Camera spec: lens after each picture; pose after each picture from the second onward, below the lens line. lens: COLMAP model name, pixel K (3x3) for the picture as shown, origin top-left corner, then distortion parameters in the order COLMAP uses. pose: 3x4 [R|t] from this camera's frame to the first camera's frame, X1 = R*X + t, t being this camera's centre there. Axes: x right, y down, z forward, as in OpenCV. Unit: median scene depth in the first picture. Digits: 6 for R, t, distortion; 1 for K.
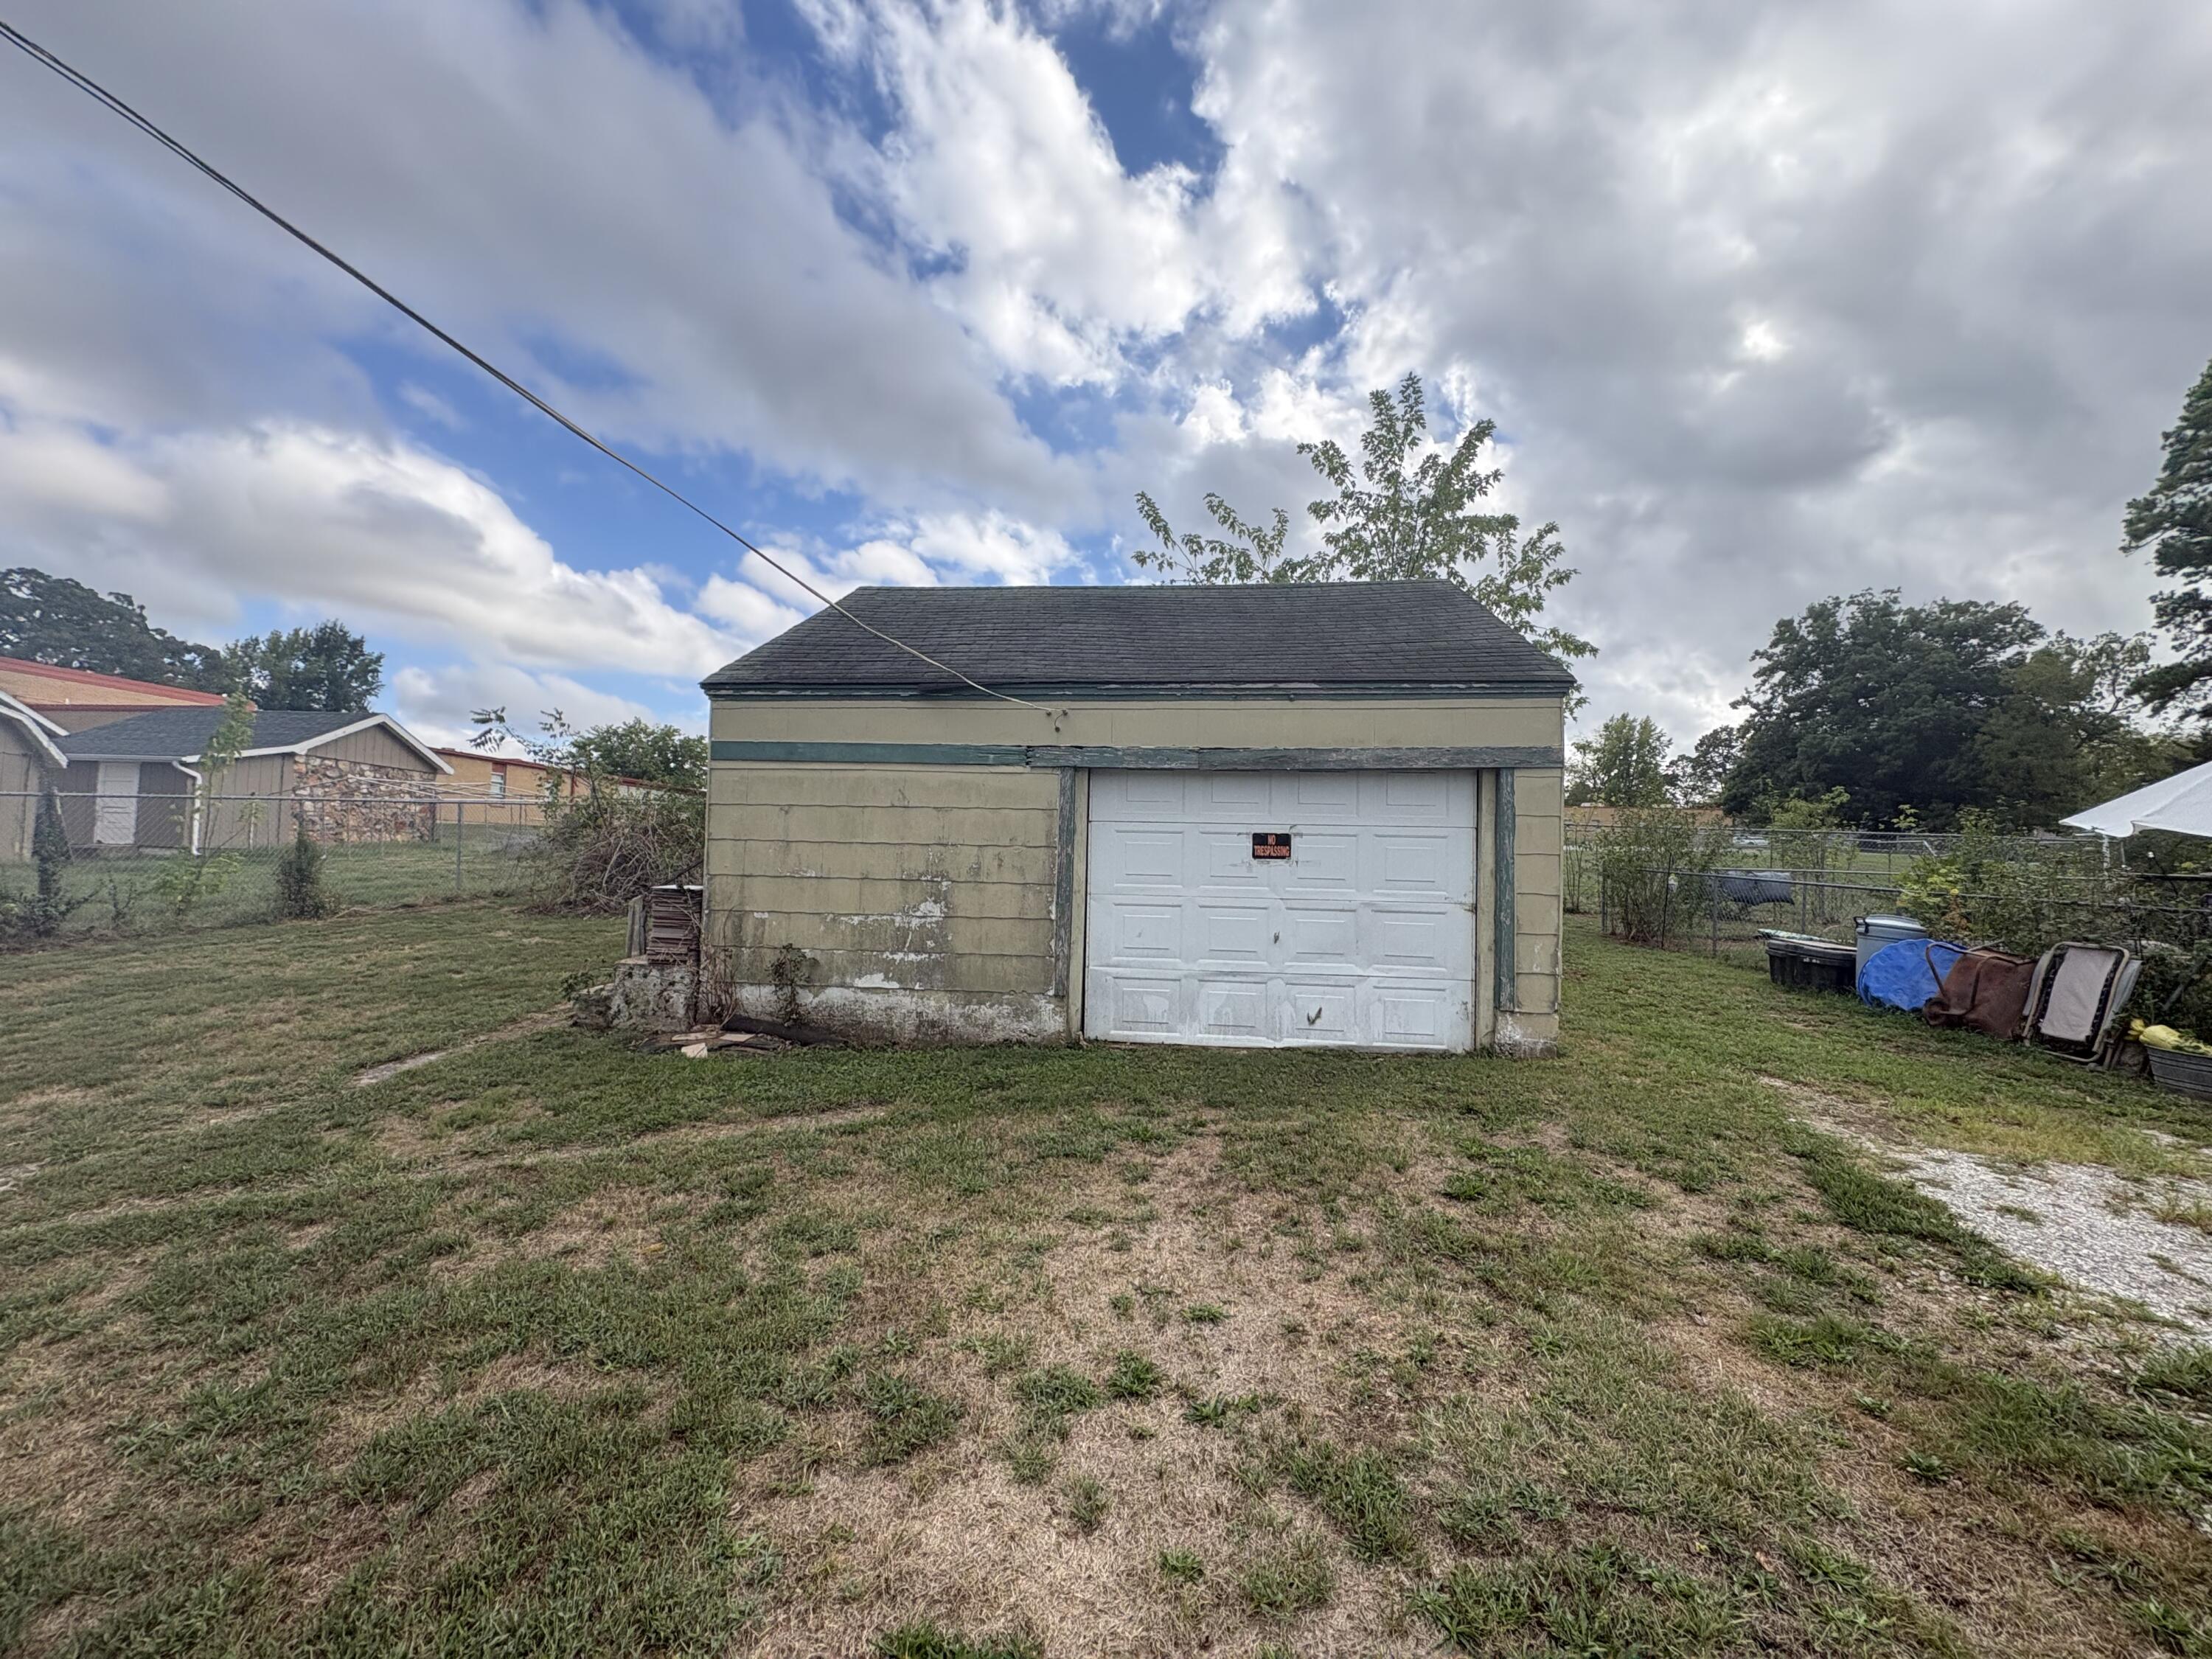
lens RADIAL K [[879.0, 0, 1101.9], [0, 879.0, 833.7], [0, 0, 1]] dist [0.001037, 0.000535]
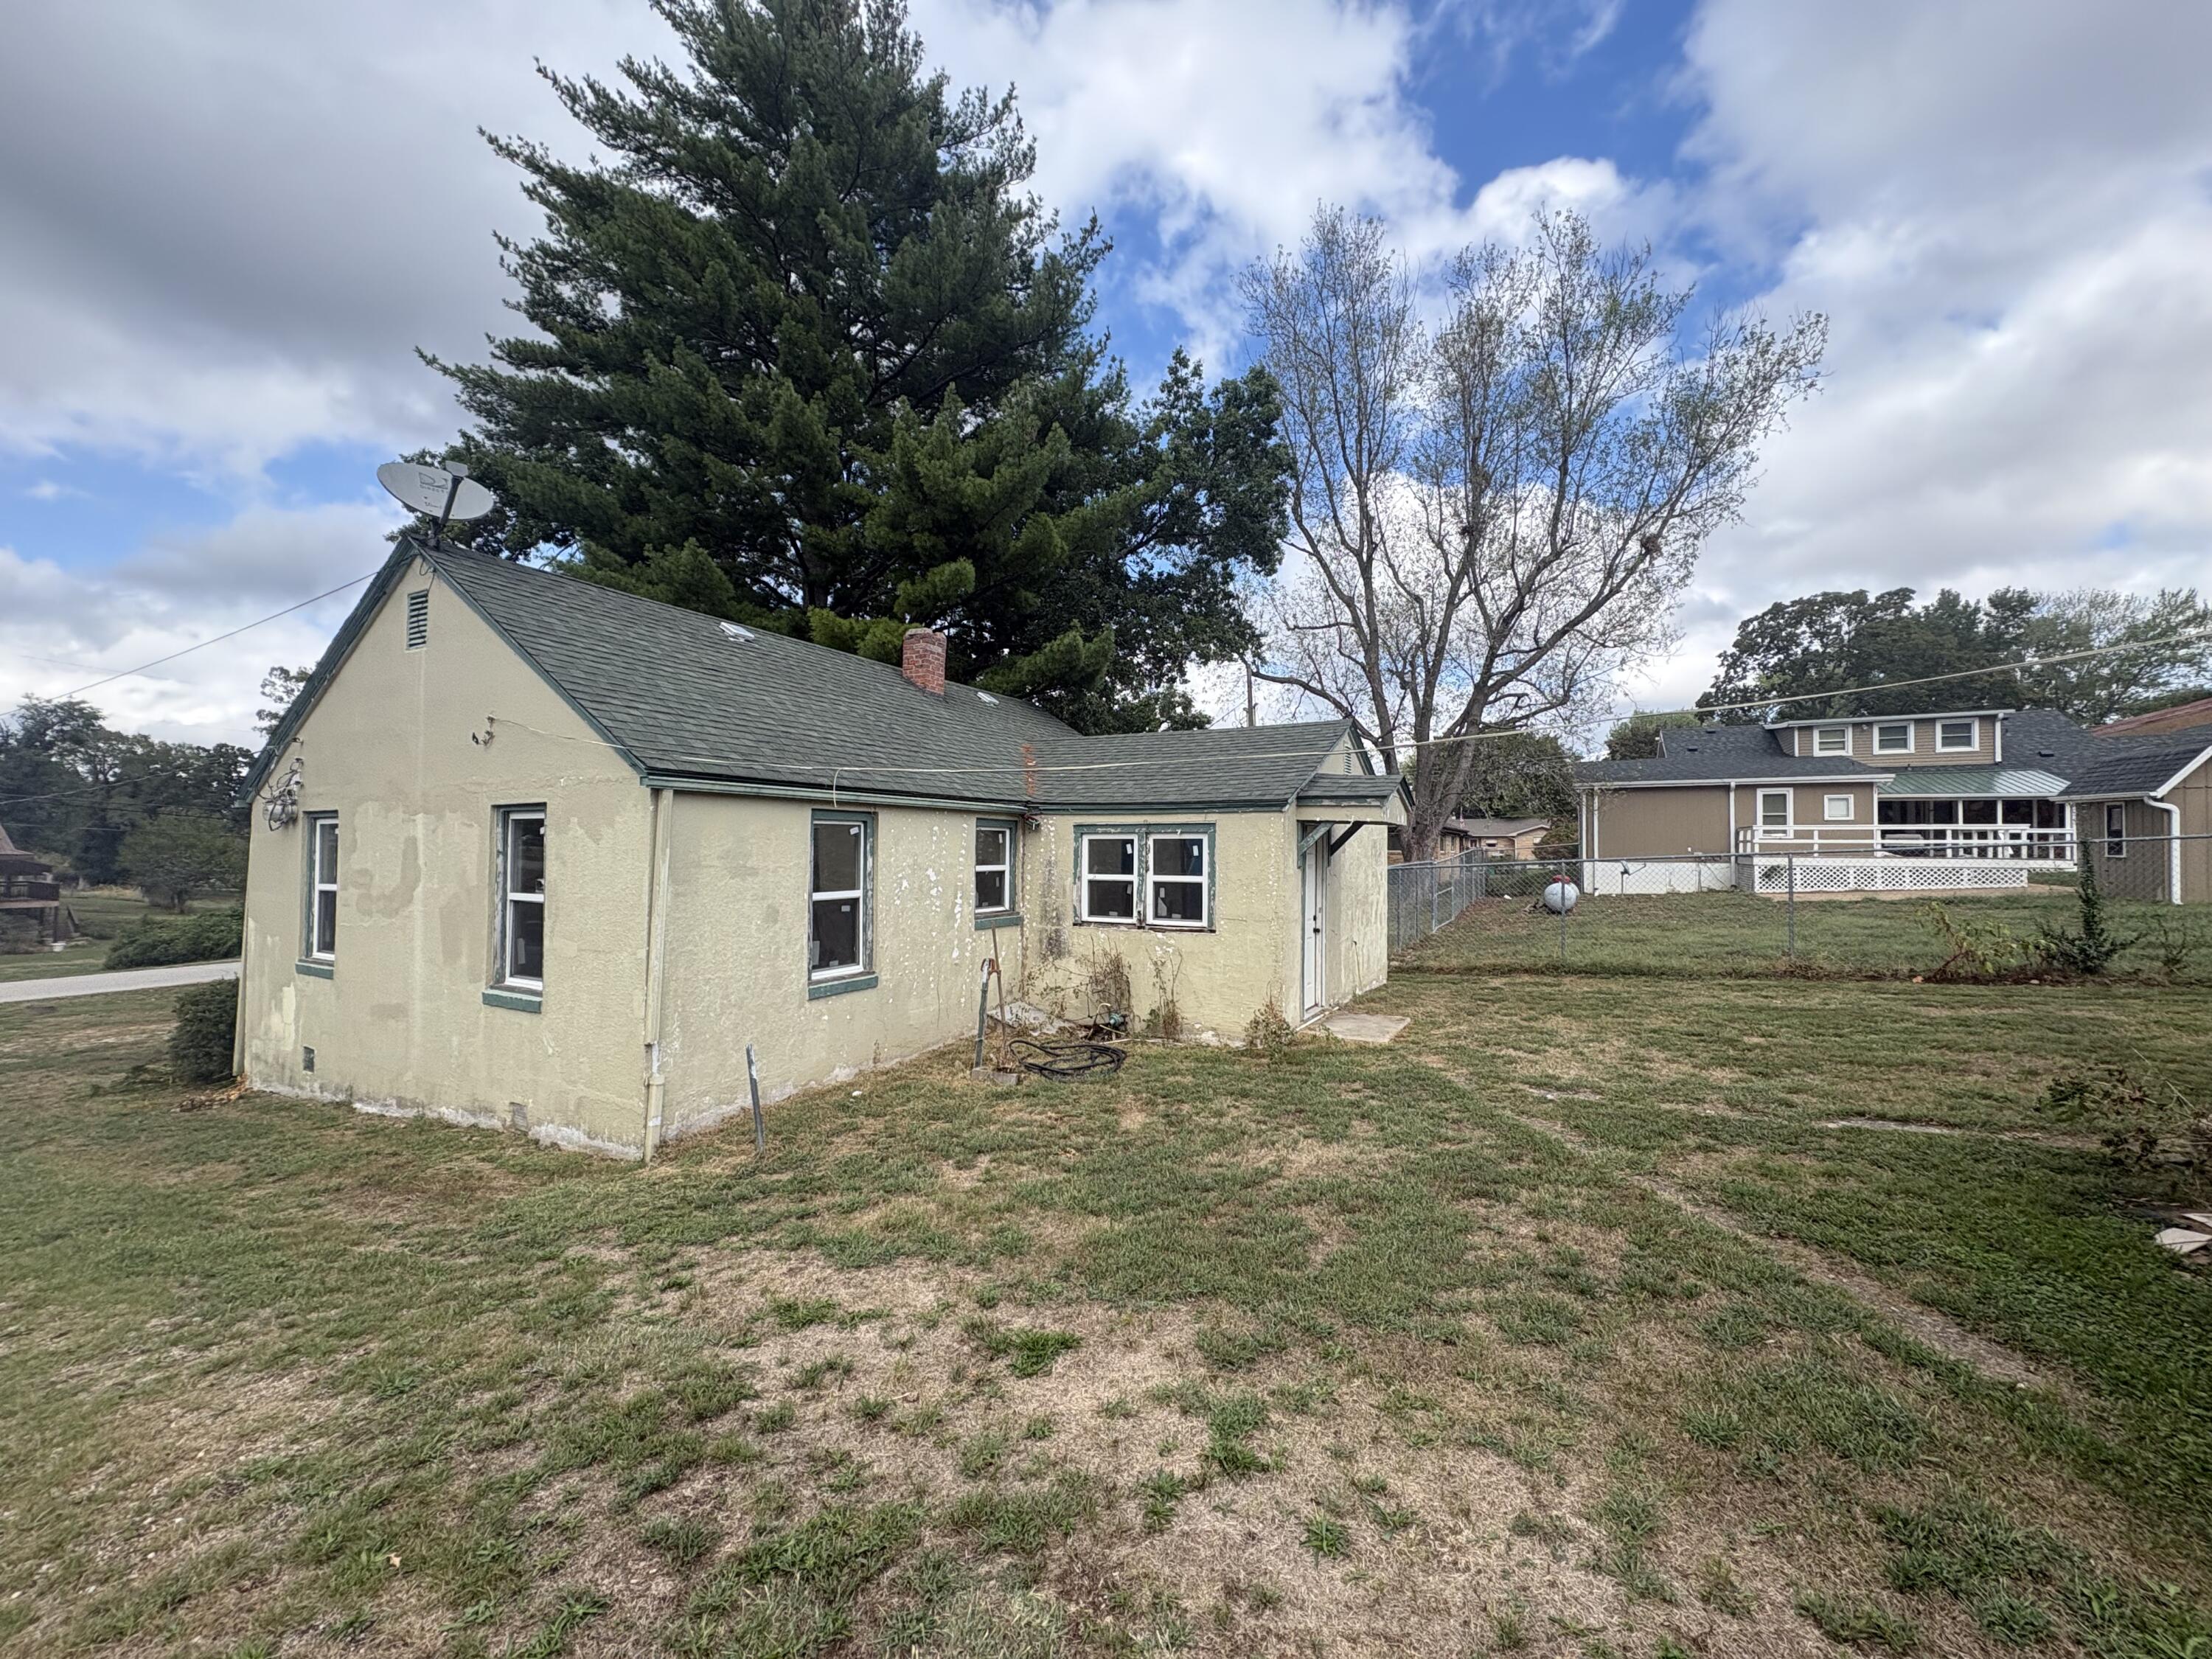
lens RADIAL K [[879.0, 0, 1103.0], [0, 879.0, 831.5], [0, 0, 1]] dist [0.001037, 0.000535]
pose [[-0.407380, -0.045398, -0.912130, 0.392527], [0.019677, 0.998096, -0.058465, -0.023844], [0.913047, -0.041765, -0.405711, 0.474100]]
